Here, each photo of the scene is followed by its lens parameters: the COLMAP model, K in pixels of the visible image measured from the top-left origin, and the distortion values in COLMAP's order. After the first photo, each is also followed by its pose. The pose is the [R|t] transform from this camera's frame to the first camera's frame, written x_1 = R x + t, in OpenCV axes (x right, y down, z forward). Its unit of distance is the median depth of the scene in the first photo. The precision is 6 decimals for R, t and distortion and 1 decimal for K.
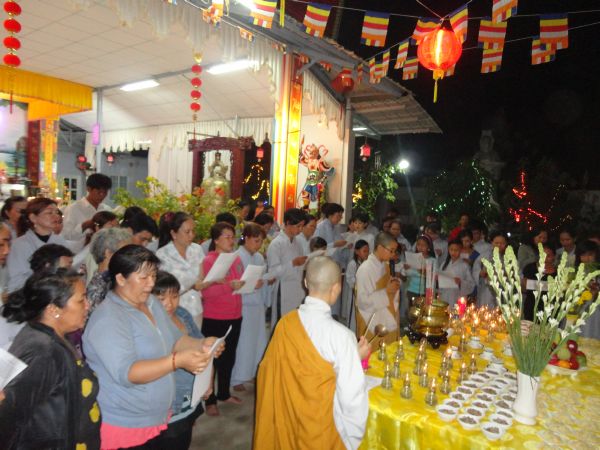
lens RADIAL K [[453.0, 0, 300.0], [0, 453.0, 225.0], [0, 0, 1]] dist [0.006658, 0.007873]
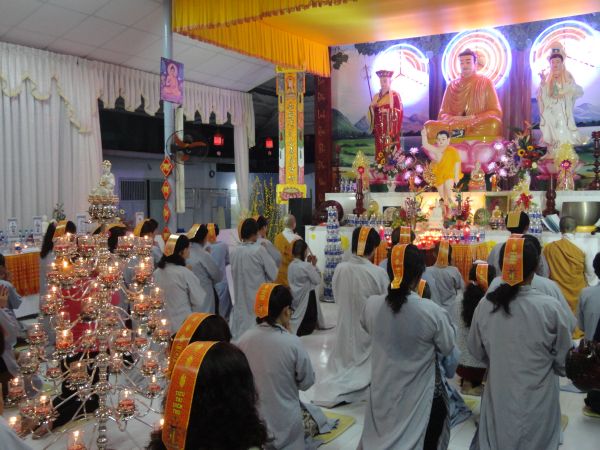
lens RADIAL K [[617.5, 0, 300.0], [0, 617.5, 225.0], [0, 0, 1]] dist [-0.016194, 0.002369]
pose [[0.125601, 0.002965, -0.992076, -0.097441], [-0.030852, 0.999524, -0.000919, -0.074977], [0.991601, 0.030722, 0.125632, 1.028259]]
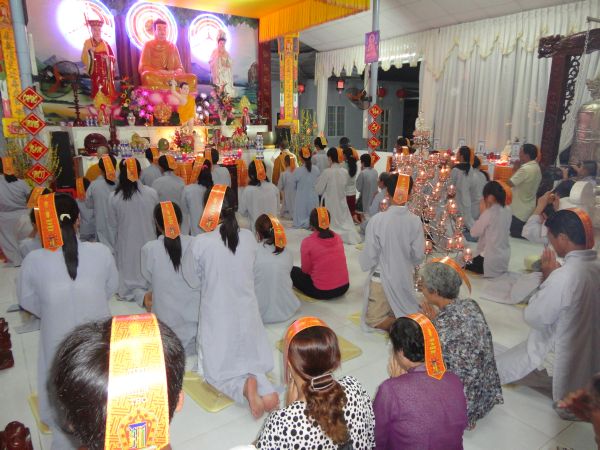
lens RADIAL K [[438.4, 0, 300.0], [0, 438.4, 225.0], [0, 0, 1]] dist [-0.001283, 0.002630]
pose [[0.959248, 0.010954, -0.282354, -0.544336], [0.037955, 0.985198, 0.167166, -0.070129], [0.280006, -0.171070, 0.944633, 0.425100]]
